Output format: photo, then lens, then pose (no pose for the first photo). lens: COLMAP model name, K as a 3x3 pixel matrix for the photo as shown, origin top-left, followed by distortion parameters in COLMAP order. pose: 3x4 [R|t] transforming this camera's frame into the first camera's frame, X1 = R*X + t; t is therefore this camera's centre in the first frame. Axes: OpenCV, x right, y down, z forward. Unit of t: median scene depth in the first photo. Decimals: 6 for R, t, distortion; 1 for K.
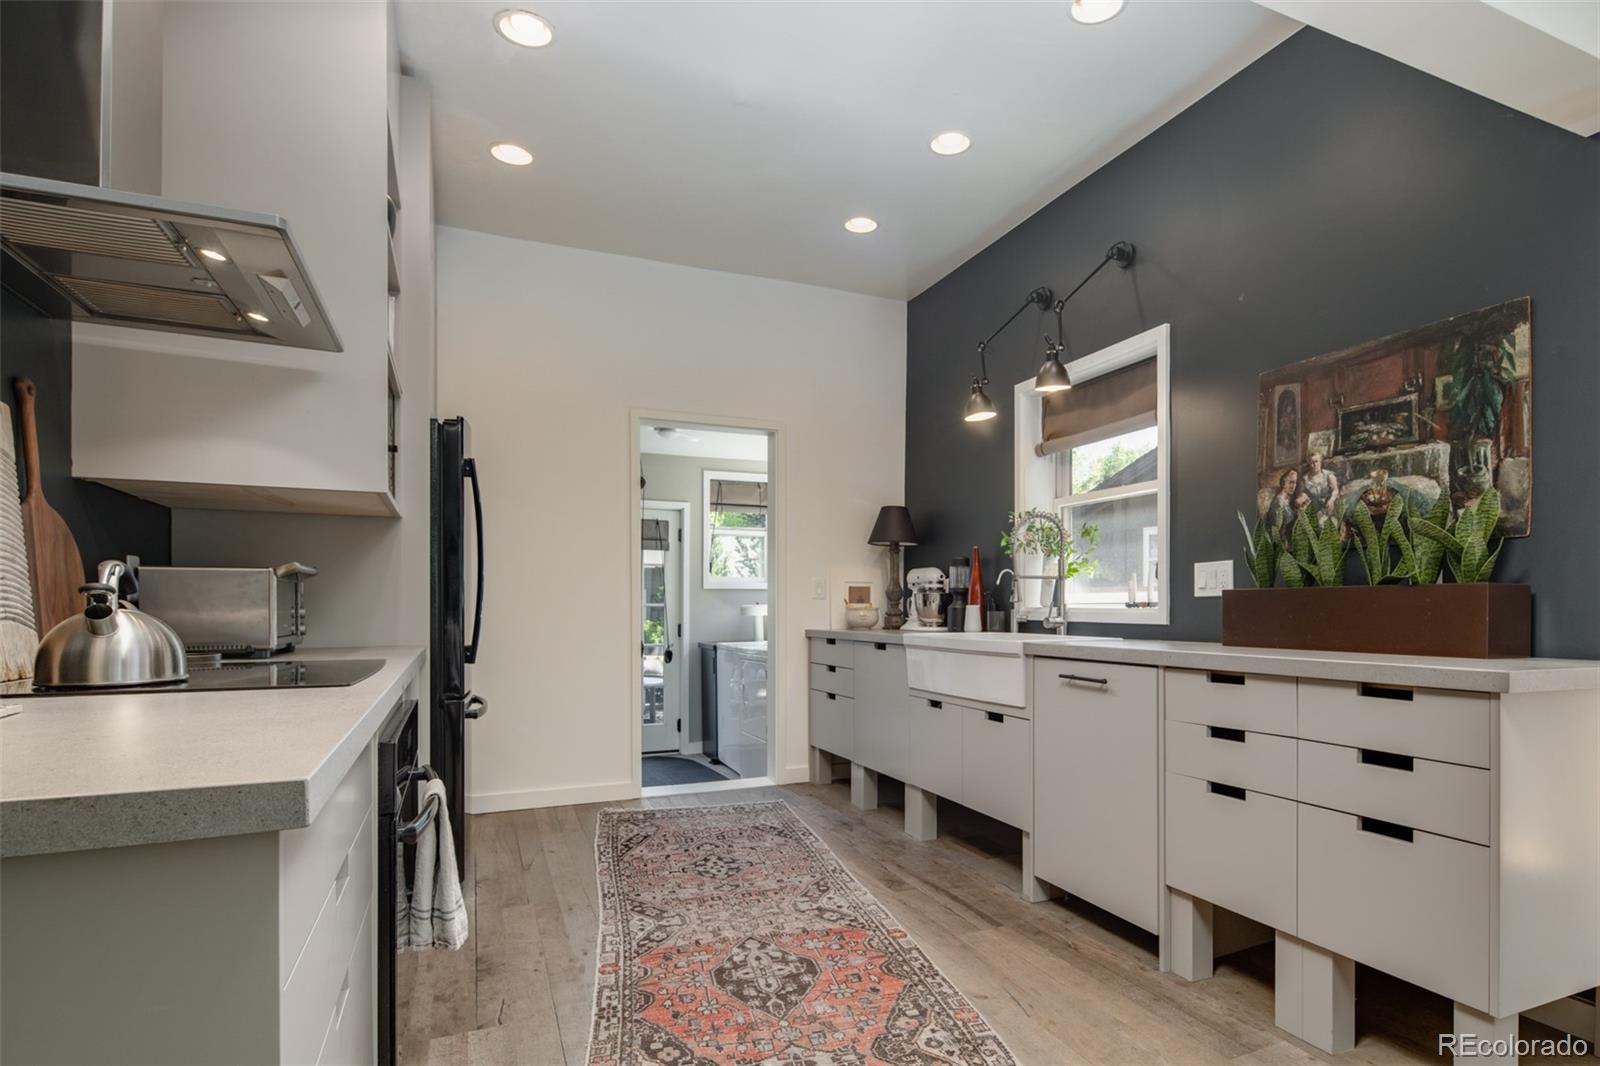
lens RADIAL K [[848.2, 0, 867.1], [0, 848.2, 609.3], [0, 0, 1]] dist [-0.000296, -0.002716]
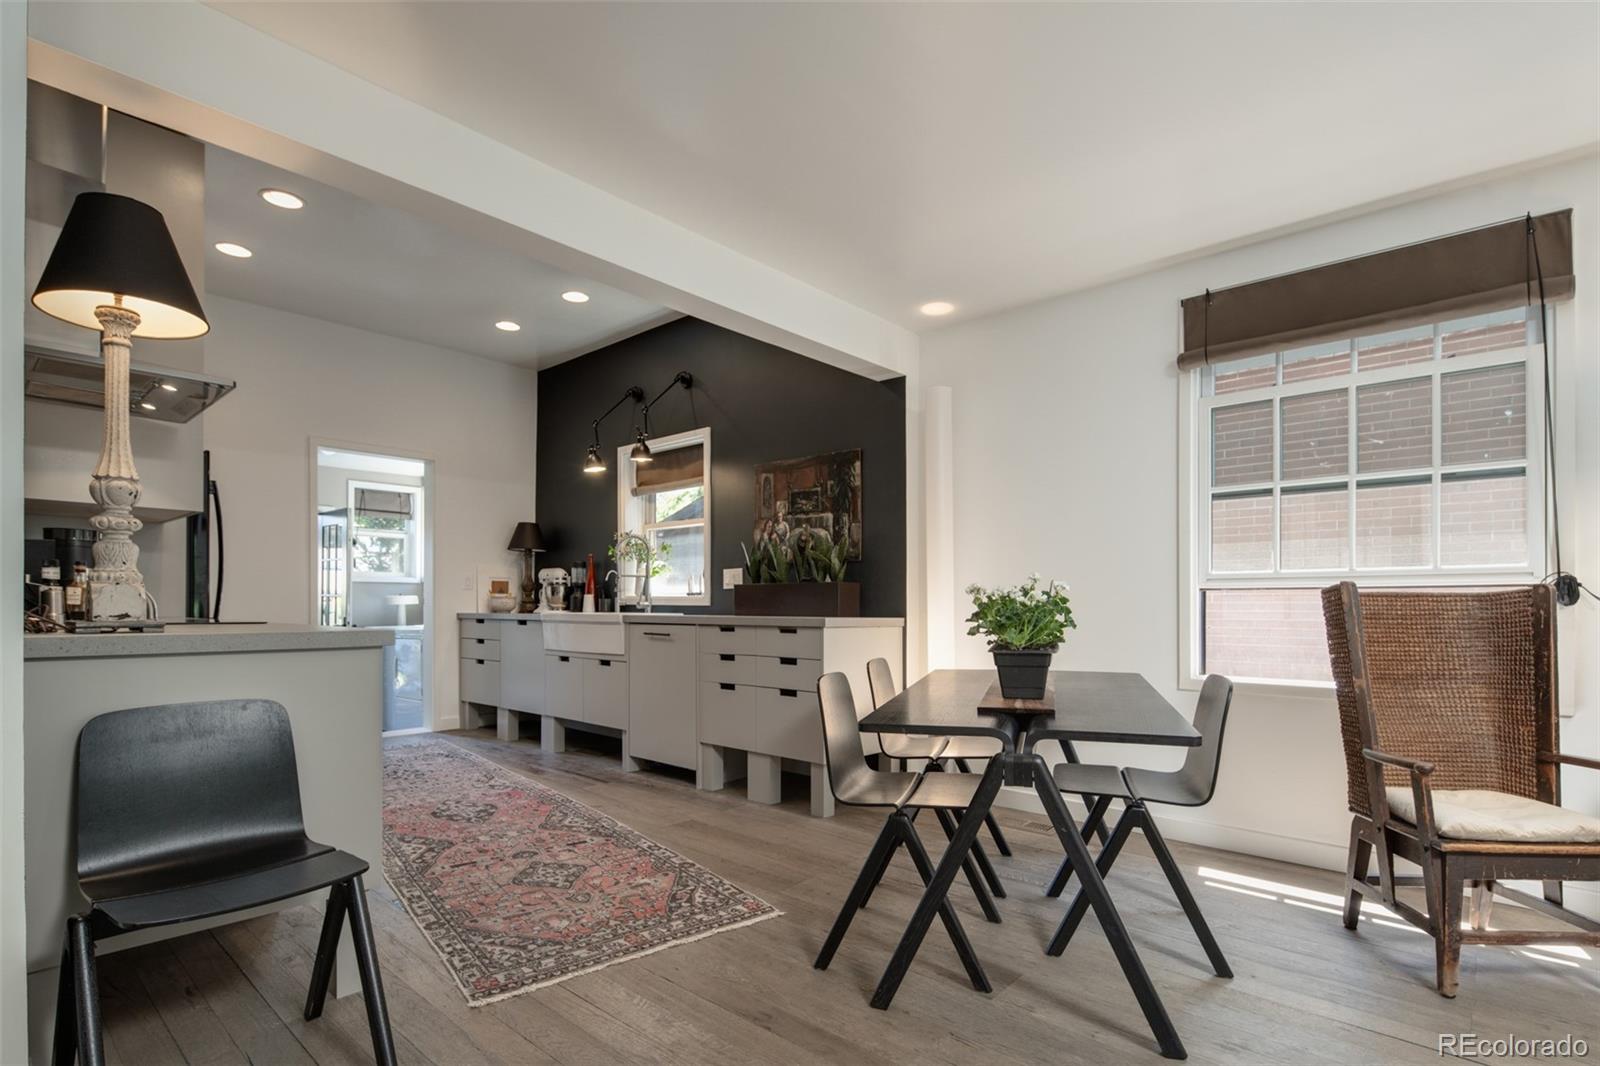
lens RADIAL K [[784.6, 0, 803.3], [0, 784.6, 607.3], [0, 0, 1]] dist [0.001489, -0.000677]
pose [[0.919417, 0.003182, 0.393270, -0.106787], [-0.002644, 0.999995, -0.001910, 0.029526], [-0.393274, 0.000716, 0.919421, -0.619460]]
